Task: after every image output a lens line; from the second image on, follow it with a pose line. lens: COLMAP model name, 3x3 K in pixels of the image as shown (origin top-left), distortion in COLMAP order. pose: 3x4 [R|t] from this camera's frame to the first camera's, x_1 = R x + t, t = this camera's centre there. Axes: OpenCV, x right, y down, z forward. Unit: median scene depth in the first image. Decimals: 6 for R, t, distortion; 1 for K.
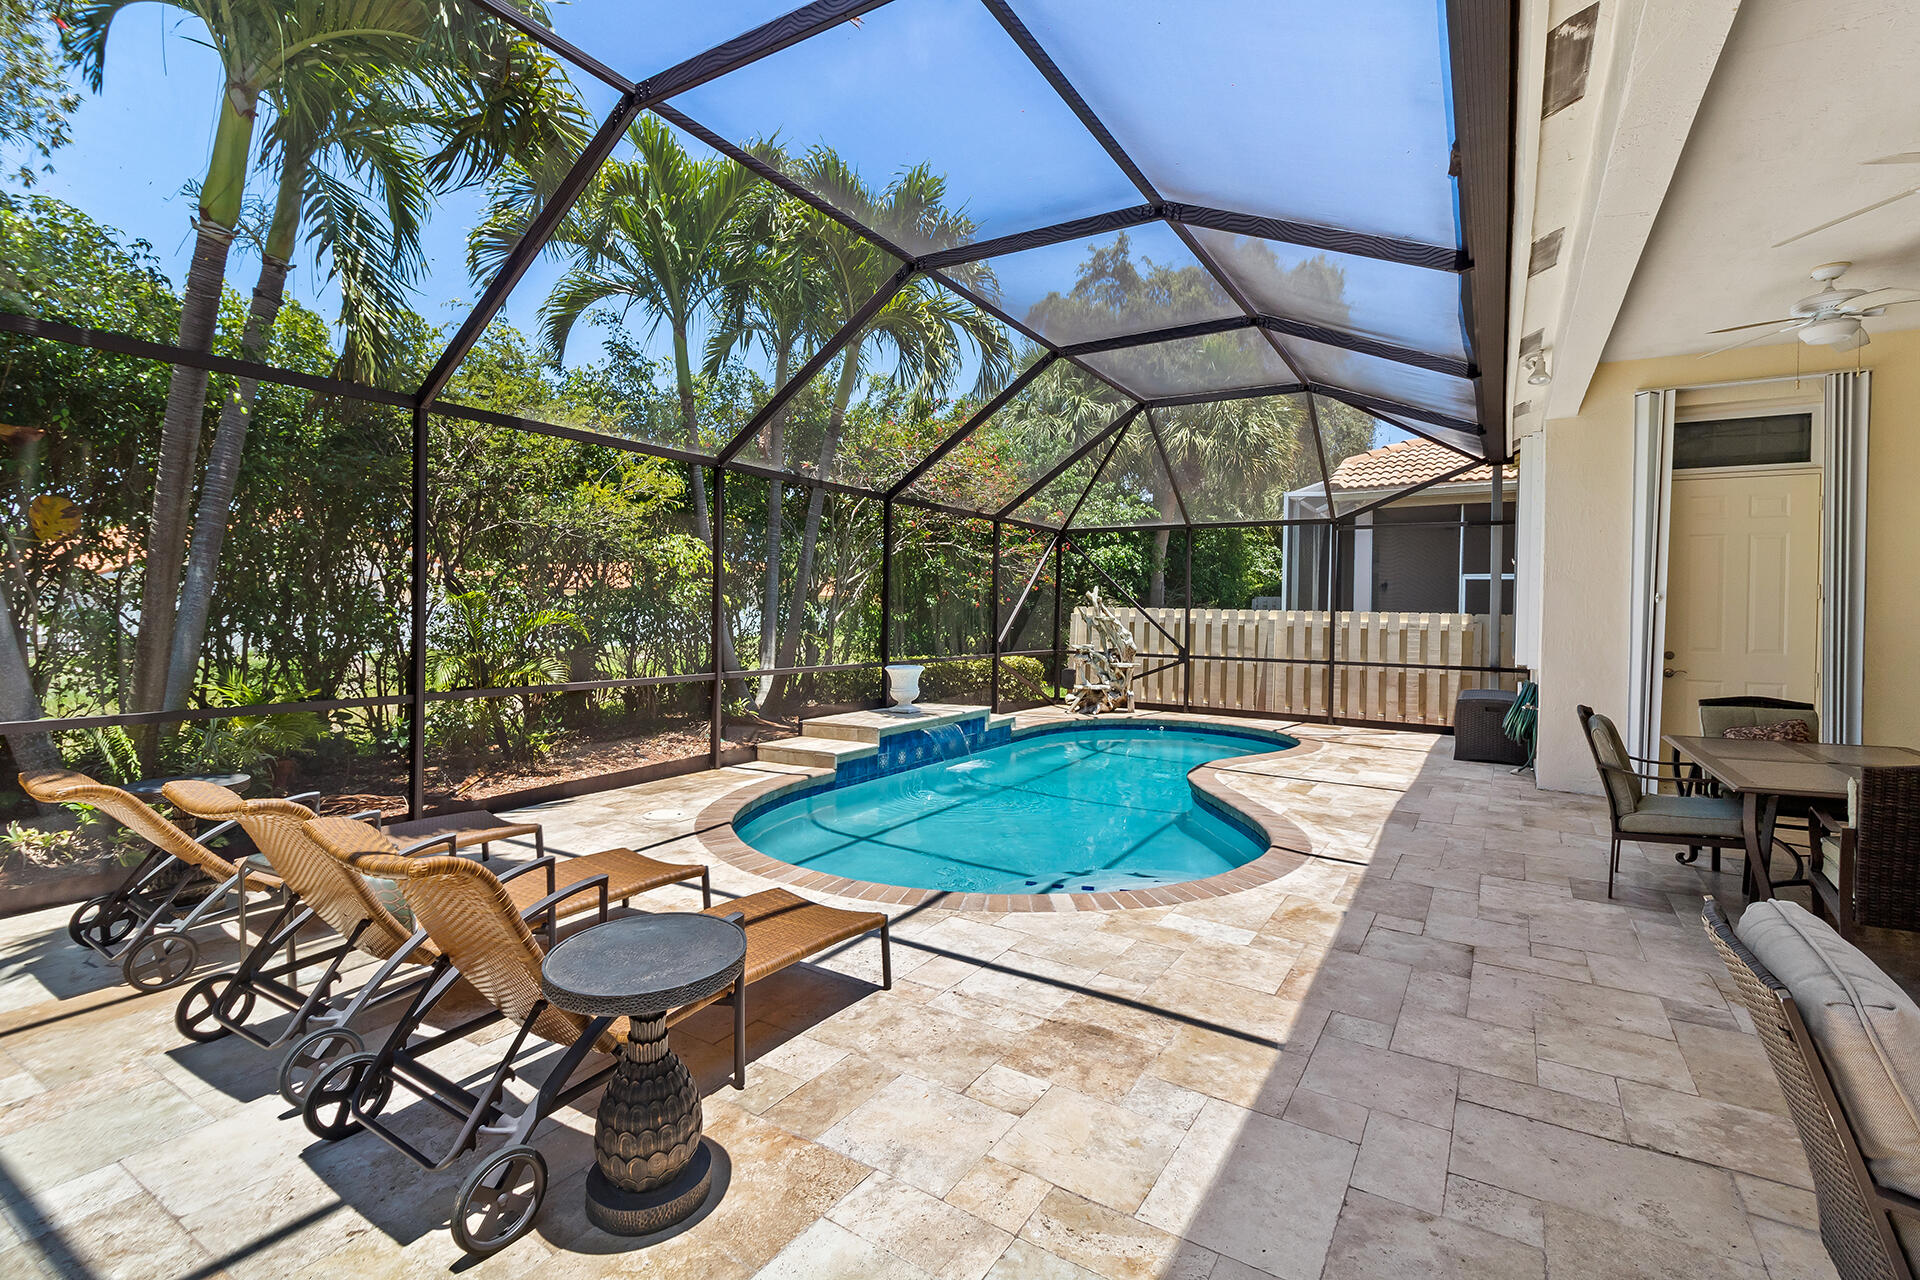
lens RADIAL K [[878.0, 0, 955.7], [0, 878.0, 614.7], [0, 0, 1]] dist [0.002946, -0.000453]
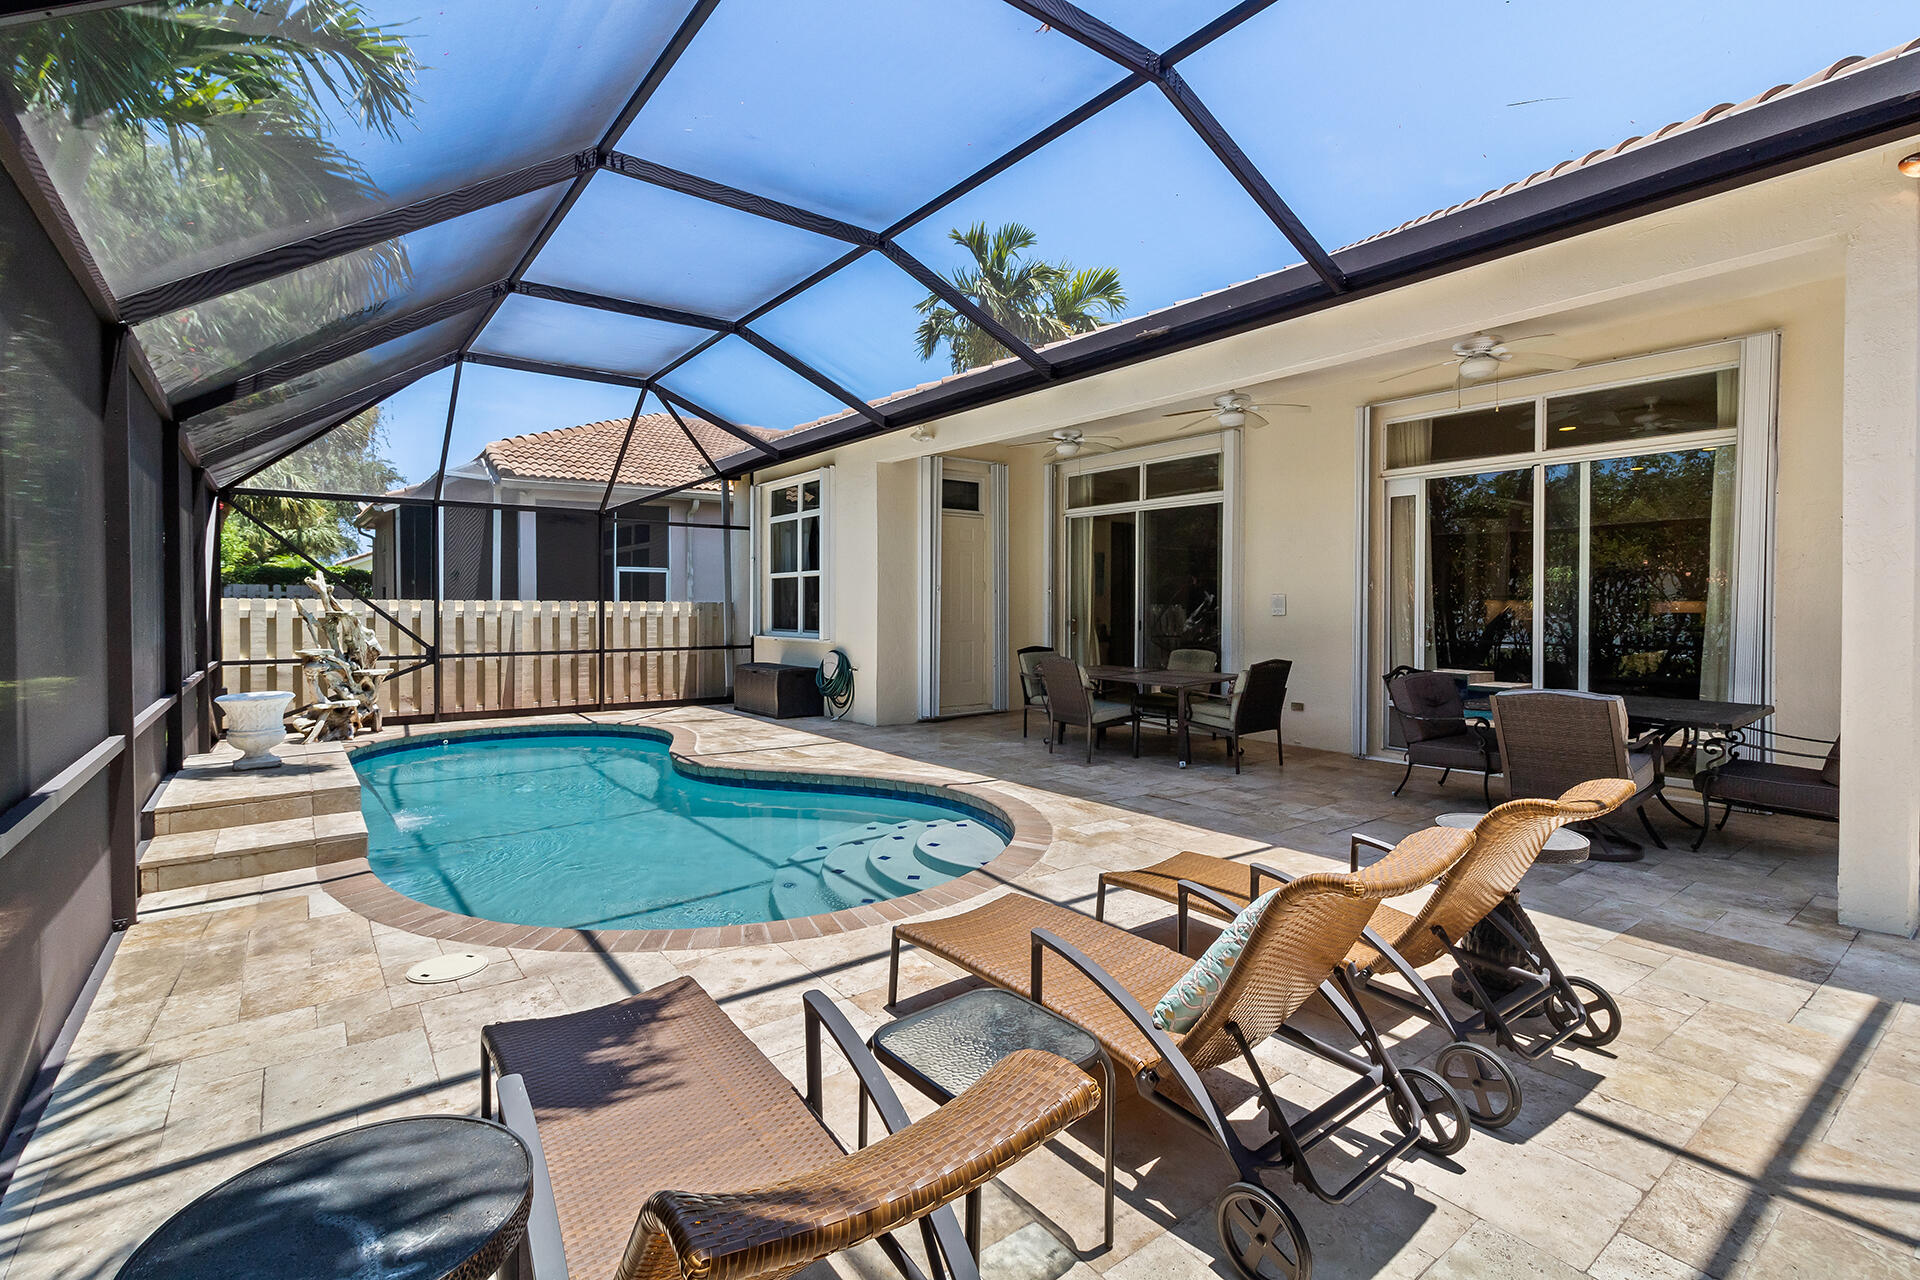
lens RADIAL K [[878.0, 0, 955.7], [0, 878.0, 614.7], [0, 0, 1]] dist [0.002946, -0.000453]
pose [[0.353522, -0.025001, 0.935092, -0.374187], [0.012457, 0.999680, 0.022018, -0.005173], [-0.935343, 0.003864, 0.353720, 0.244597]]
